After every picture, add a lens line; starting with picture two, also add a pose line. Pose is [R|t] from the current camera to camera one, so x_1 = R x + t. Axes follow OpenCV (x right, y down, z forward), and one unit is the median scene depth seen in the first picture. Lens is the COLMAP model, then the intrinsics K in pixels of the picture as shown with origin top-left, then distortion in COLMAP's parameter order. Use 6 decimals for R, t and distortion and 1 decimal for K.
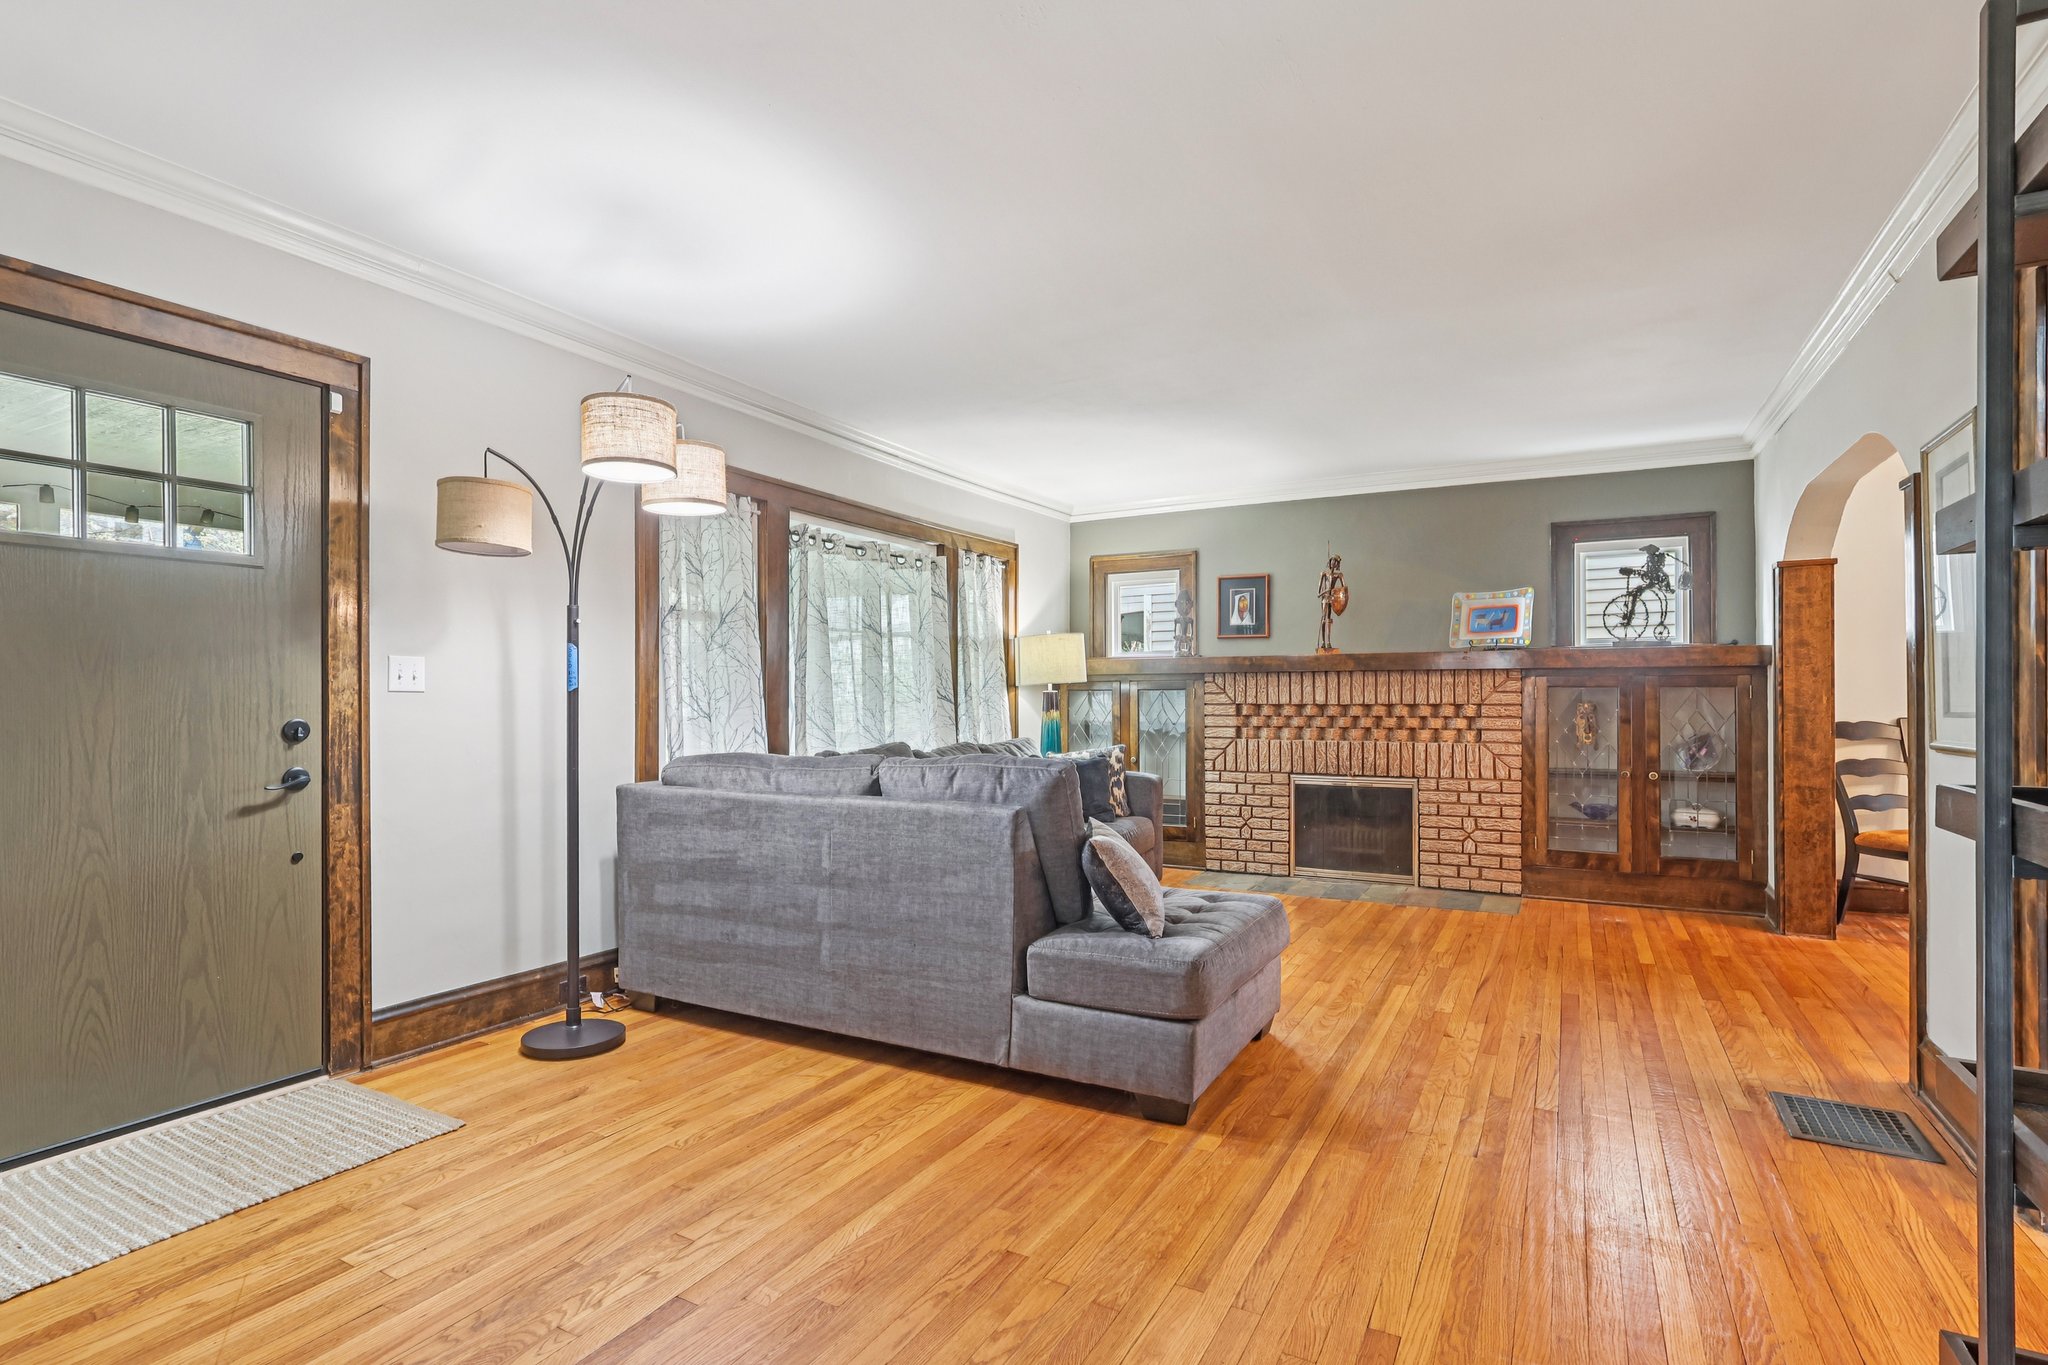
lens RADIAL K [[1004.9, 0, 1022.3], [0, 1004.9, 698.5], [0, 0, 1]] dist [0.000133, 0.000308]
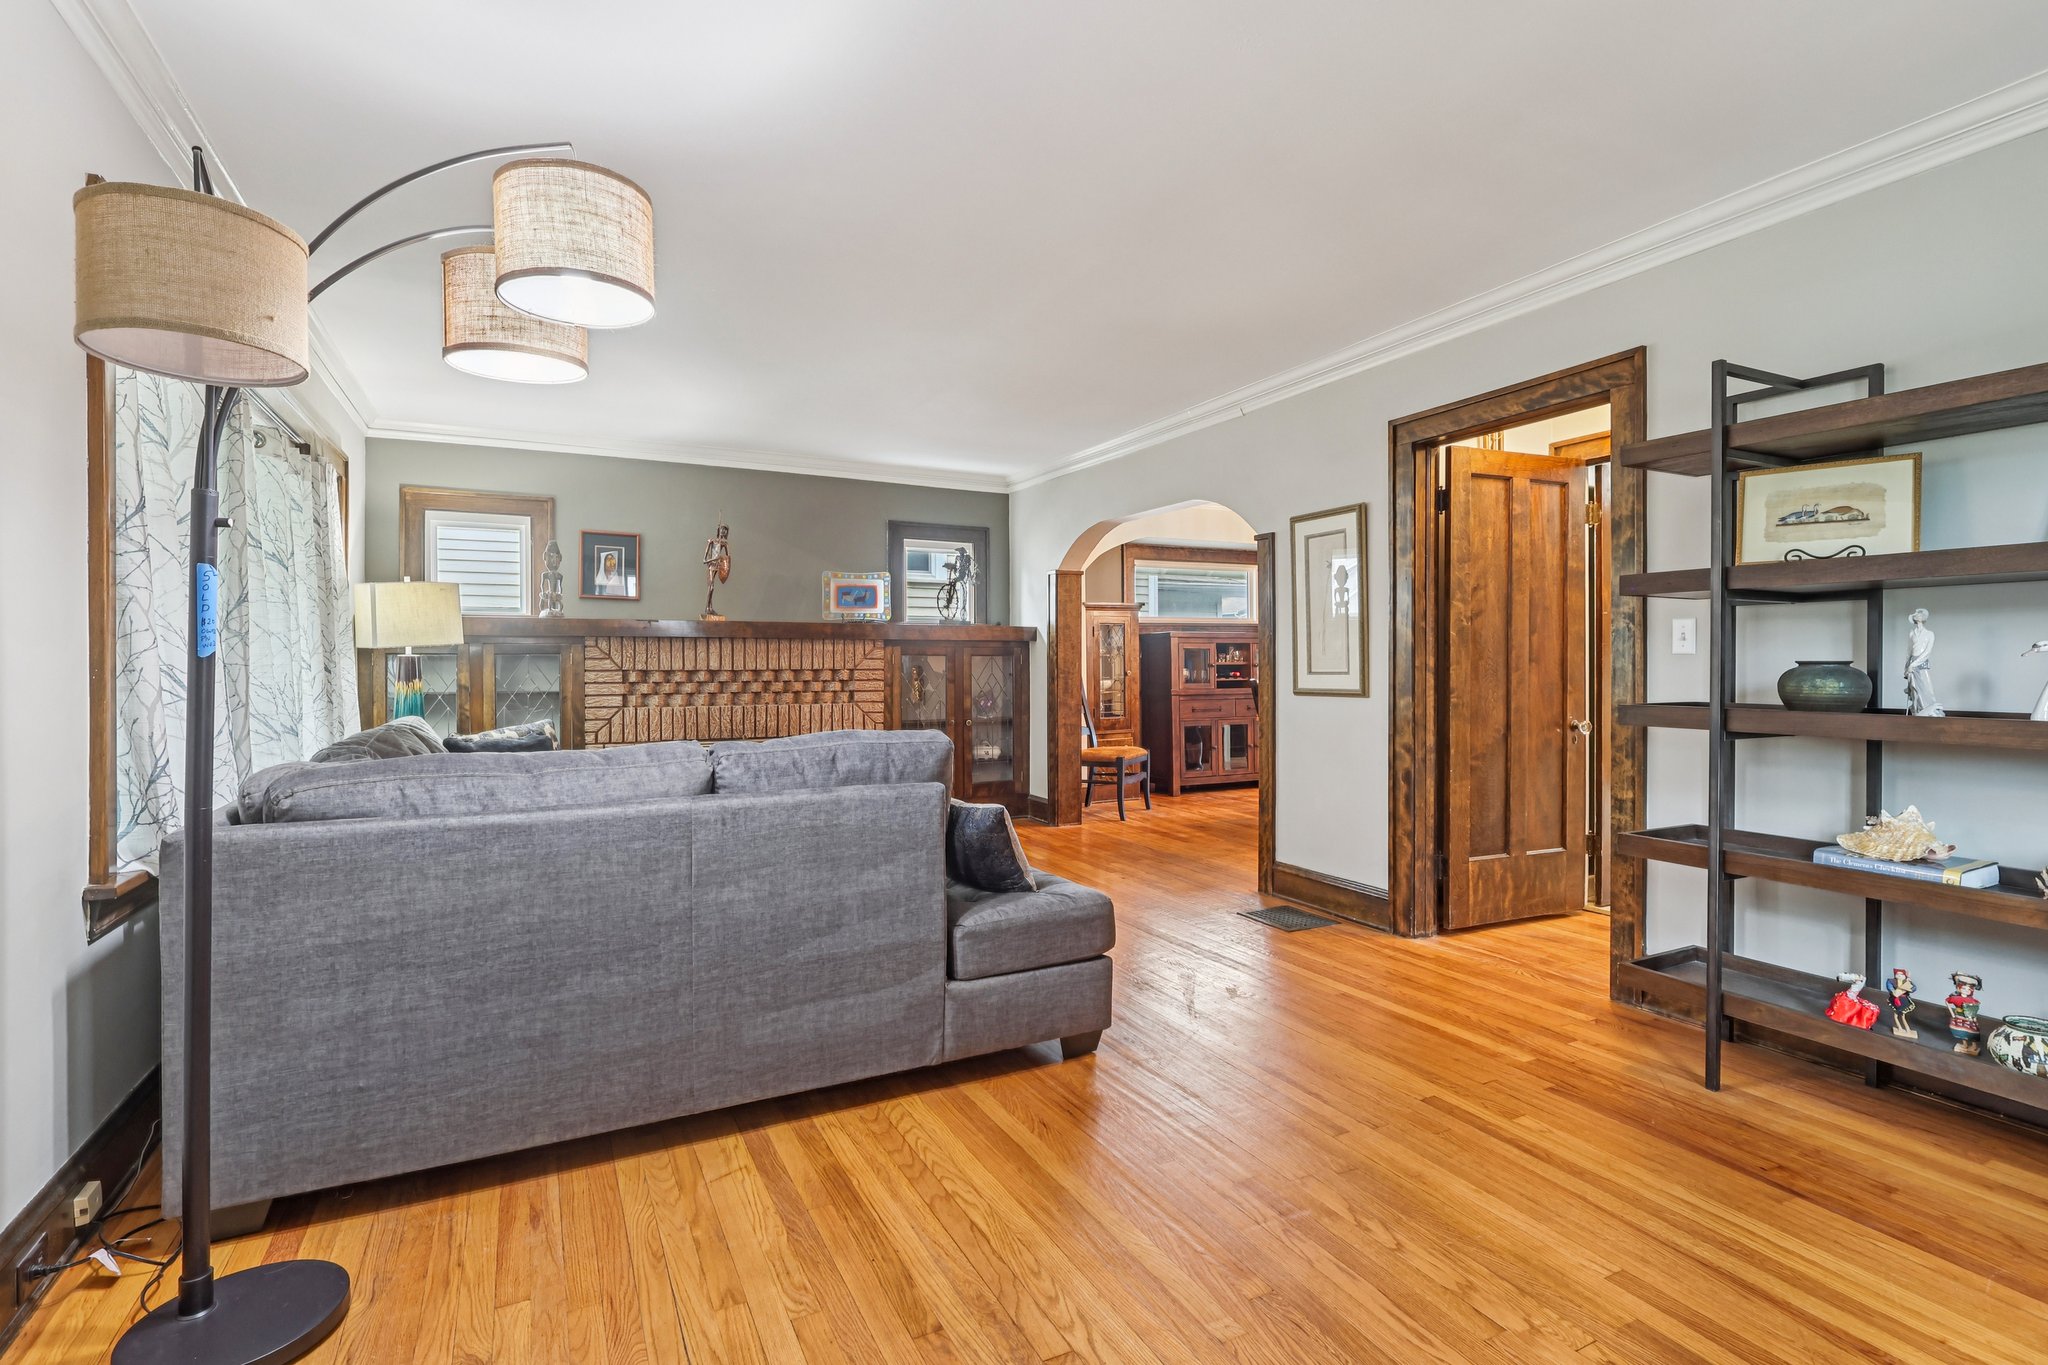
lens RADIAL K [[960.9, 0, 1020.6], [0, 960.9, 659.7], [0, 0, 1]] dist [-0.000810, -0.000416]
pose [[0.561833, 0.002346, 0.827248, -0.359185], [0.000065, 0.999996, -0.002880, -0.002174], [-0.827251, 0.001672, 0.561830, 0.221635]]
